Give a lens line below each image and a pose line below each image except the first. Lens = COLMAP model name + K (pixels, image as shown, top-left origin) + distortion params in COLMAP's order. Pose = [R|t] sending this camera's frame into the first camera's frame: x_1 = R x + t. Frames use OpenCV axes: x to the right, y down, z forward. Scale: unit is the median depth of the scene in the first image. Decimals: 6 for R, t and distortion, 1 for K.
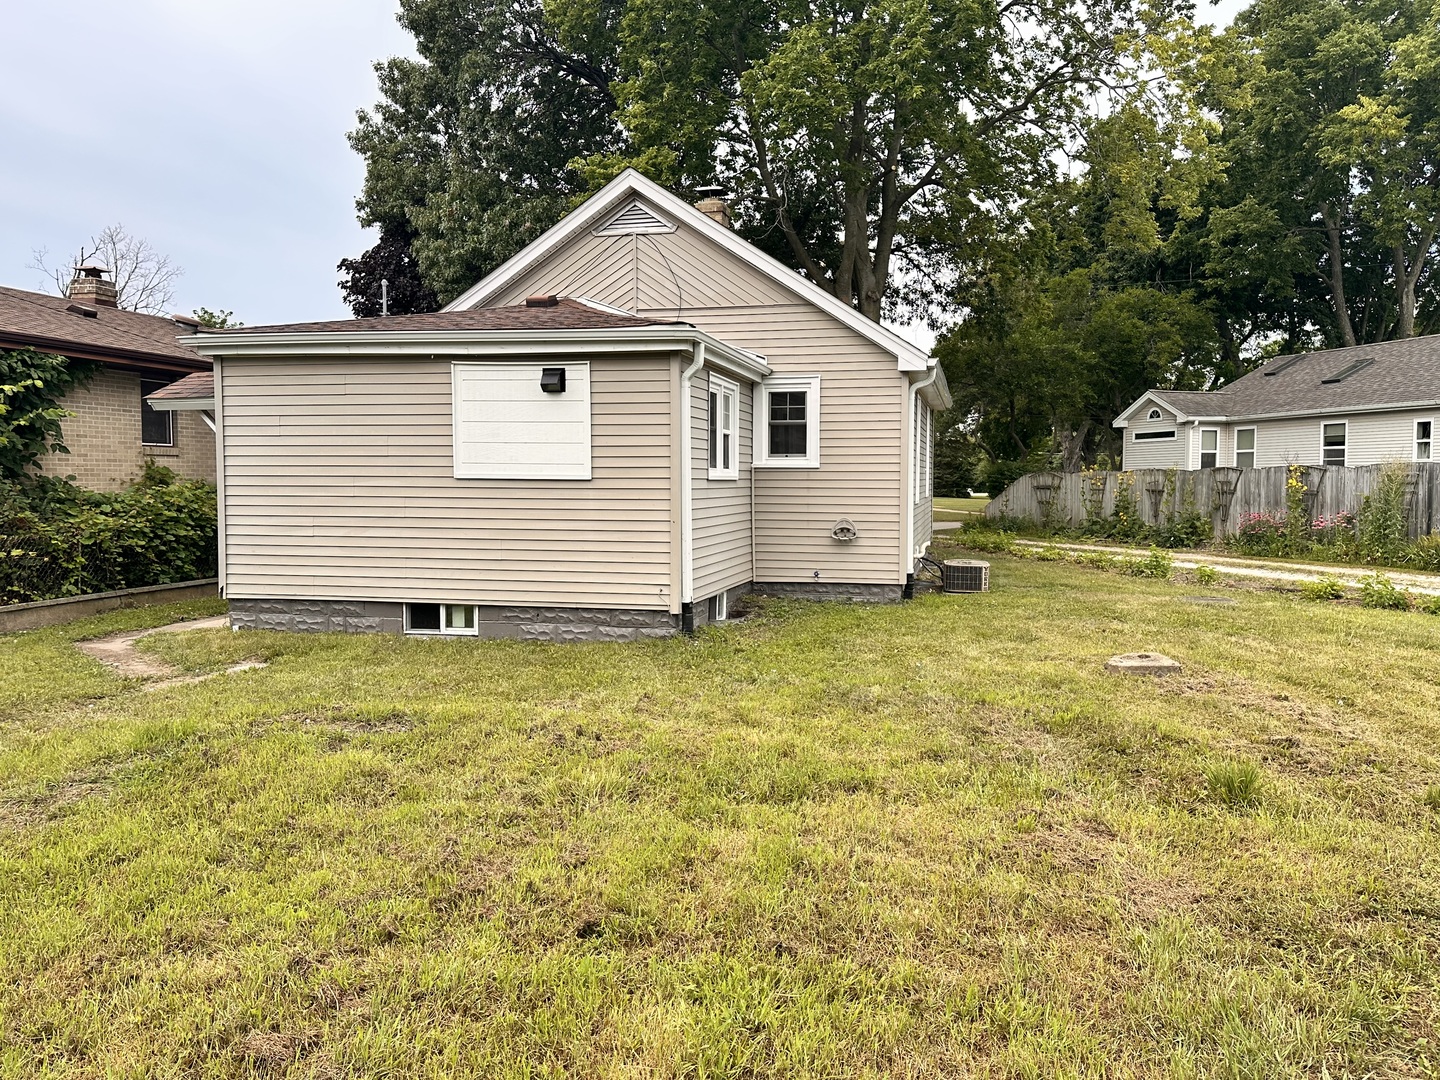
lens RADIAL K [[1102.4, 0, 720.0], [0, 1102.4, 540.0], [0, 0, 1]] dist [-0.004083, -0.002175]
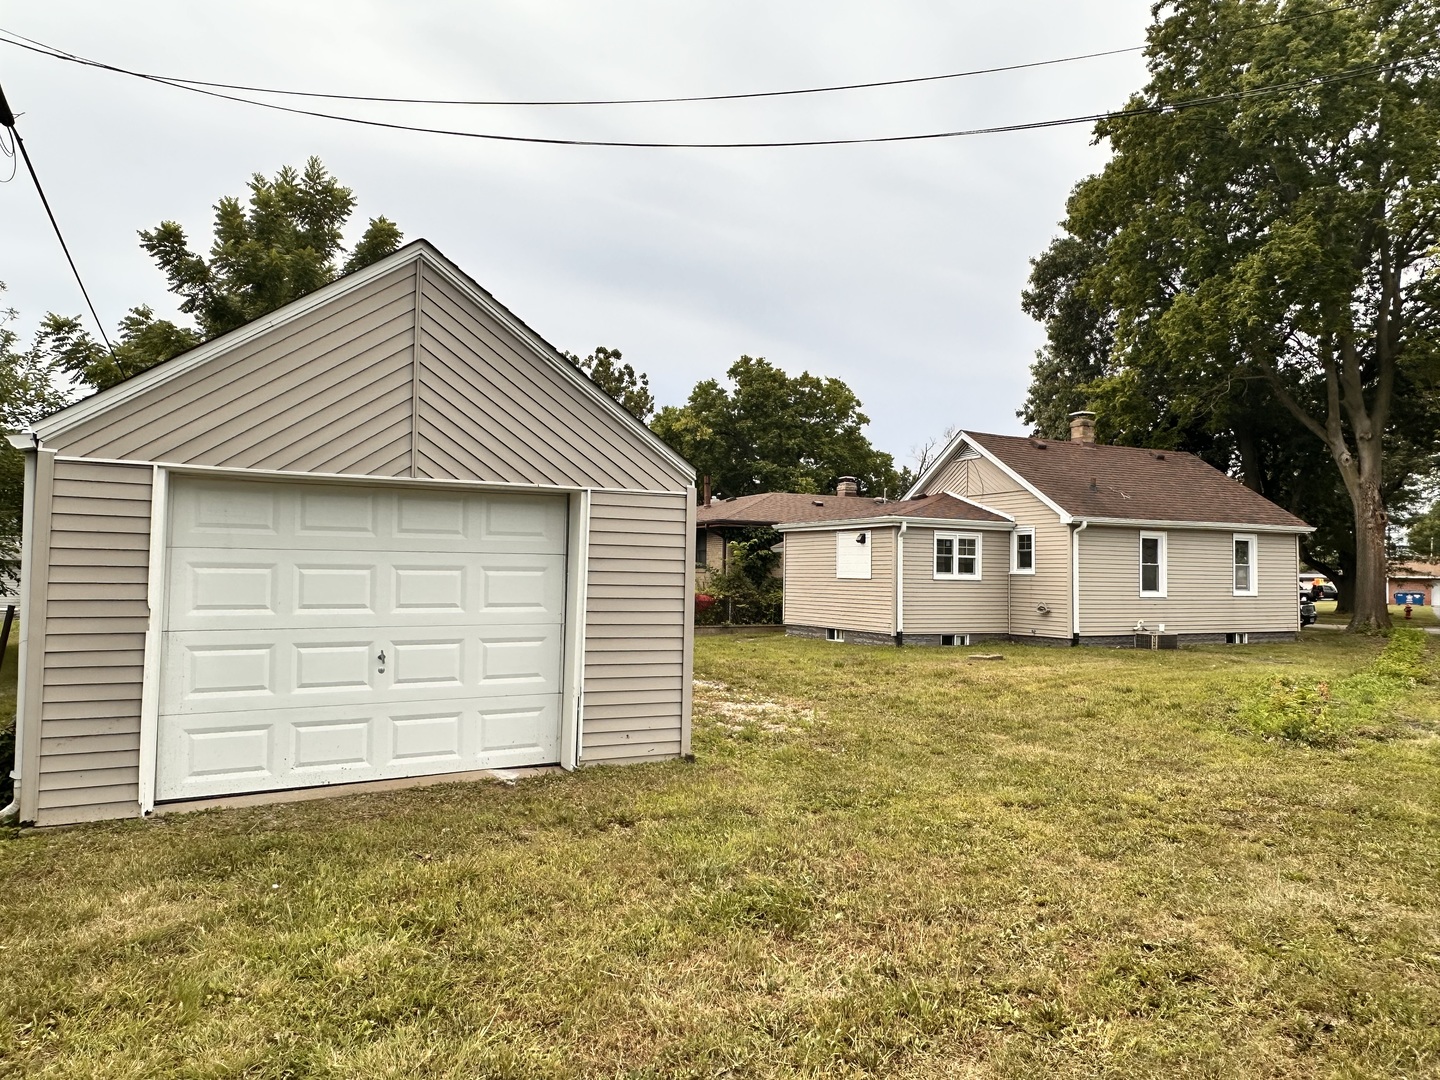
lens RADIAL K [[952.9, 0, 720.0], [0, 952.9, 540.0], [0, 0, 1]] dist [0.000467, 0.000018]
pose [[0.631708, -0.025181, -0.774797, 1.036996], [-0.053055, 0.995724, -0.075618, 0.028984], [0.773389, 0.088875, 0.627671, -0.461166]]
